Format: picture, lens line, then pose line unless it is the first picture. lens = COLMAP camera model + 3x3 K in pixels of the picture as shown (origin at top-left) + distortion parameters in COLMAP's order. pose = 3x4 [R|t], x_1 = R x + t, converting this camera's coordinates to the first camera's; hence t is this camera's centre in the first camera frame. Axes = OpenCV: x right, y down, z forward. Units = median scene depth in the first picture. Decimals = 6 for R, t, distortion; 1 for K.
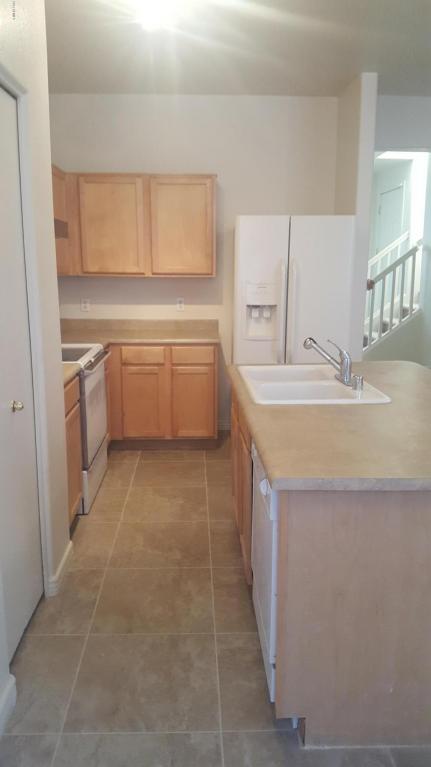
lens RADIAL K [[592.9, 0, 216.1], [0, 592.9, 395.4], [0, 0, 1]] dist [0.239149, -0.452463]
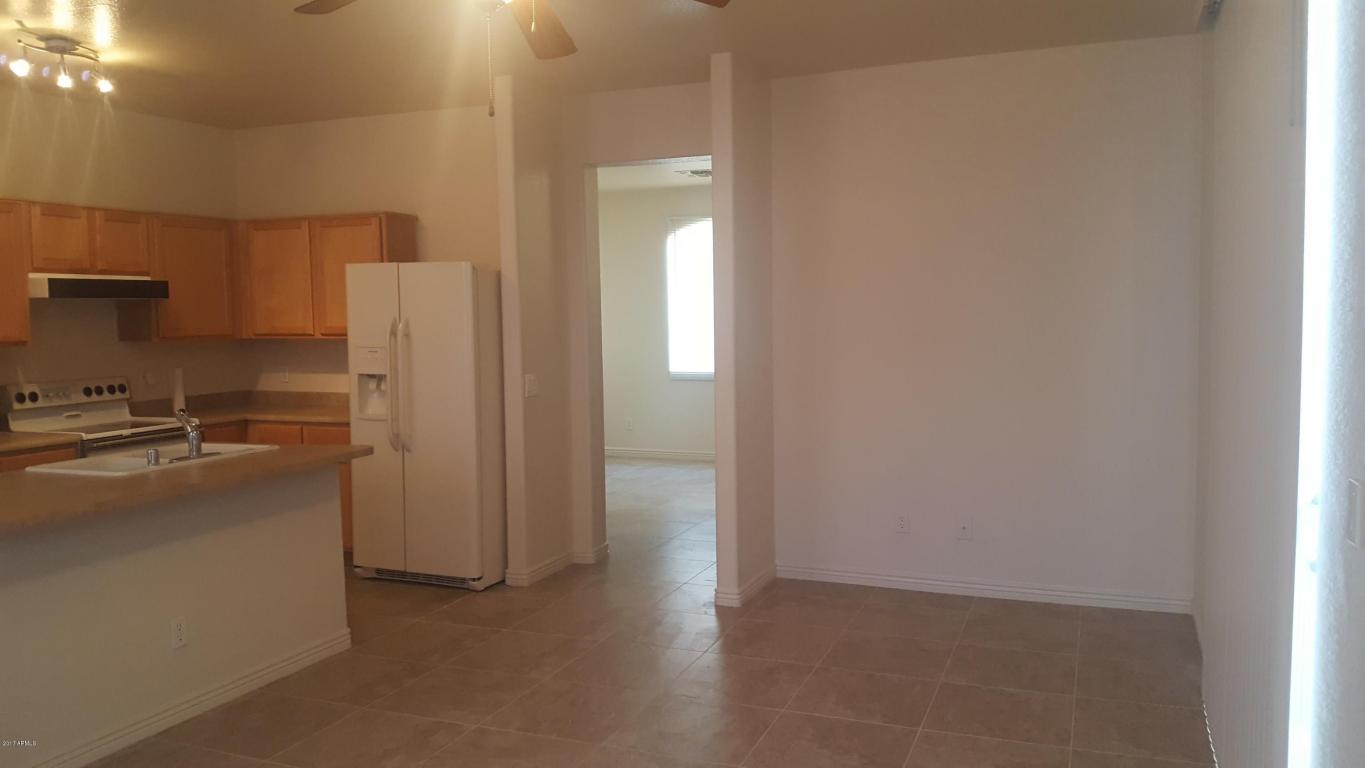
lens RADIAL K [[1068.6, 0, 711.1], [0, 1068.6, 380.1], [0, 0, 1]] dist [0.061325, -0.132521]
pose [[0.913021, 0.007566, -0.407842, 0.958494], [-0.065863, 0.989443, -0.129090, 0.003674], [0.402559, 0.144723, 0.903881, -0.057687]]
